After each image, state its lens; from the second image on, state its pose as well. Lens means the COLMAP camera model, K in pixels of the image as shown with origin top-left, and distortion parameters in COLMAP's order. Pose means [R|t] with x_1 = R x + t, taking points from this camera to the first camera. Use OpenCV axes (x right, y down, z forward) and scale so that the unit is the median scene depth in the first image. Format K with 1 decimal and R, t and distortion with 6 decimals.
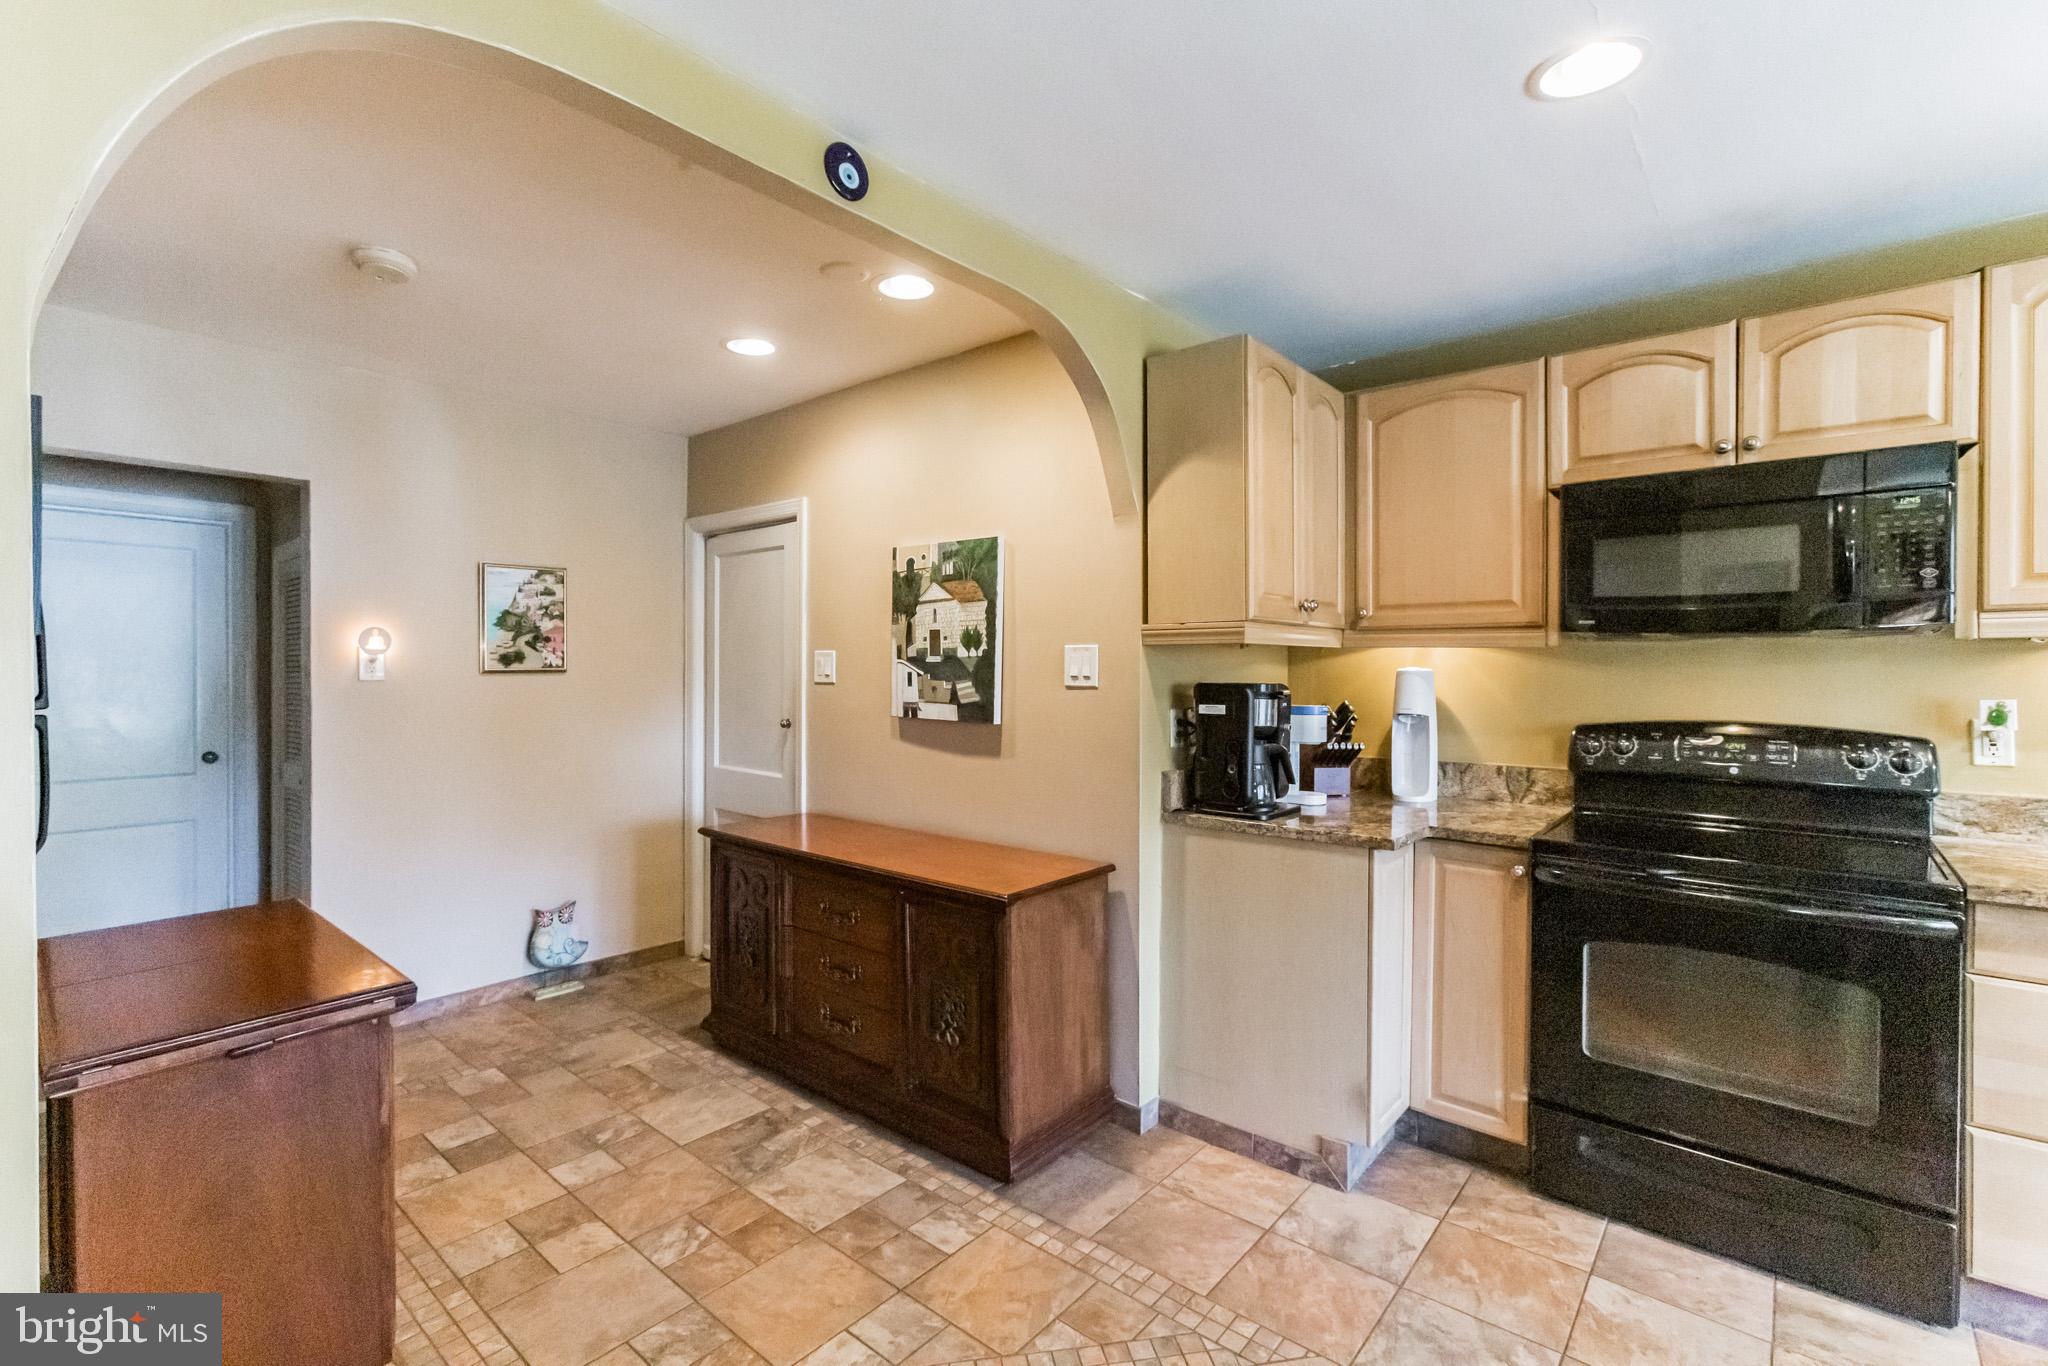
lens RADIAL K [[914.2, 0, 988.4], [0, 914.2, 679.6], [0, 0, 1]] dist [0.000035, 0.000323]
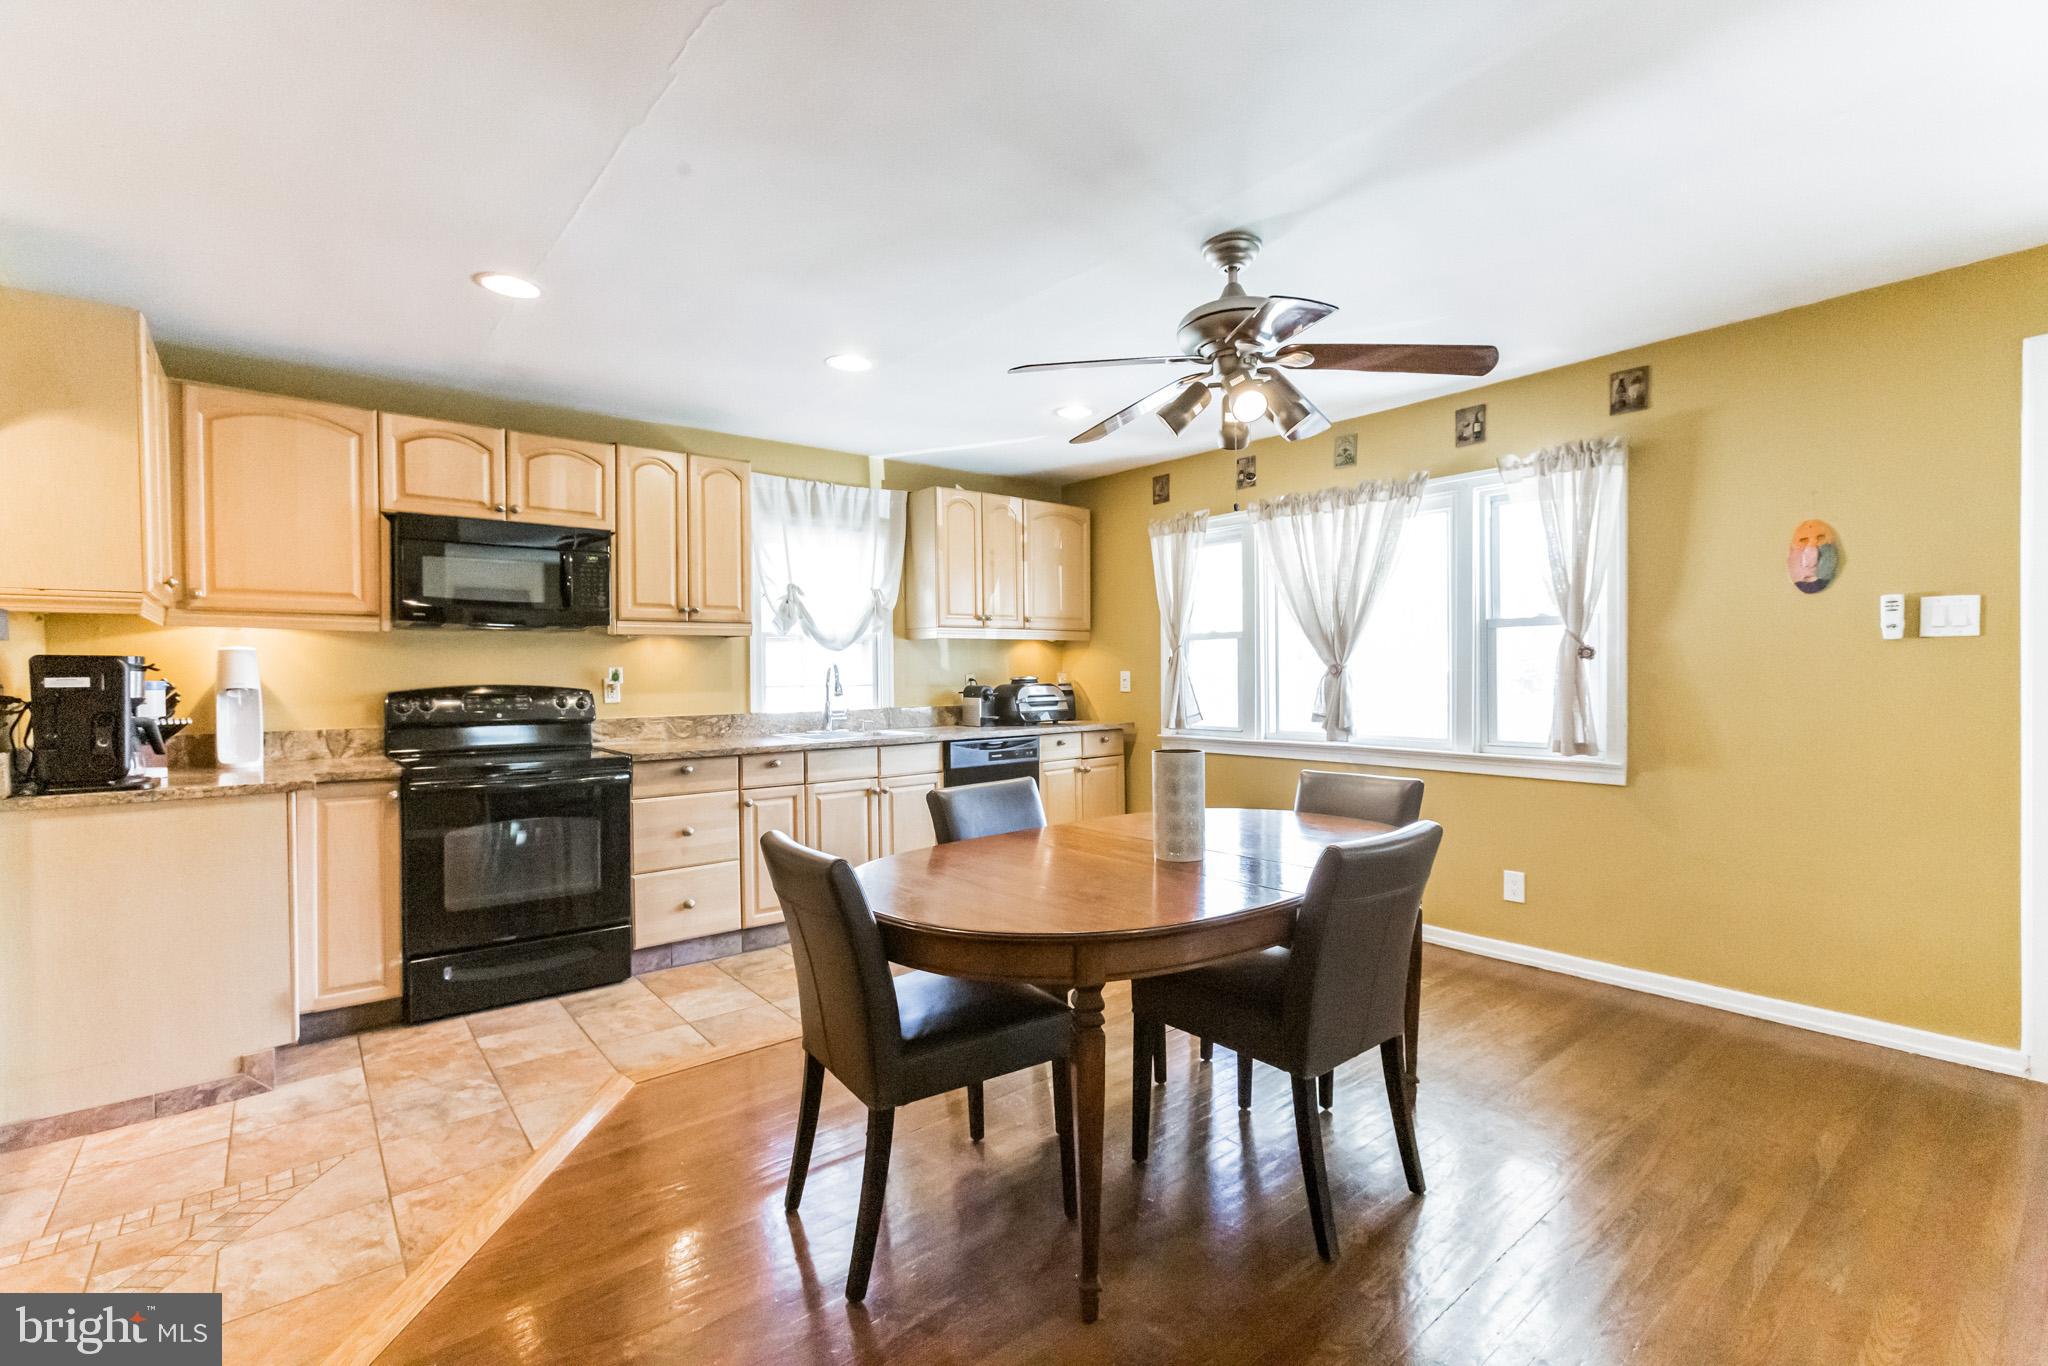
lens RADIAL K [[914.2, 0, 988.4], [0, 914.2, 679.6], [0, 0, 1]] dist [0.000035, 0.000323]
pose [[0.205967, -0.008949, 0.978518, -0.552812], [0.016453, 0.999848, 0.005681, 0.045151], [-0.978421, 0.014930, 0.206083, -0.140191]]
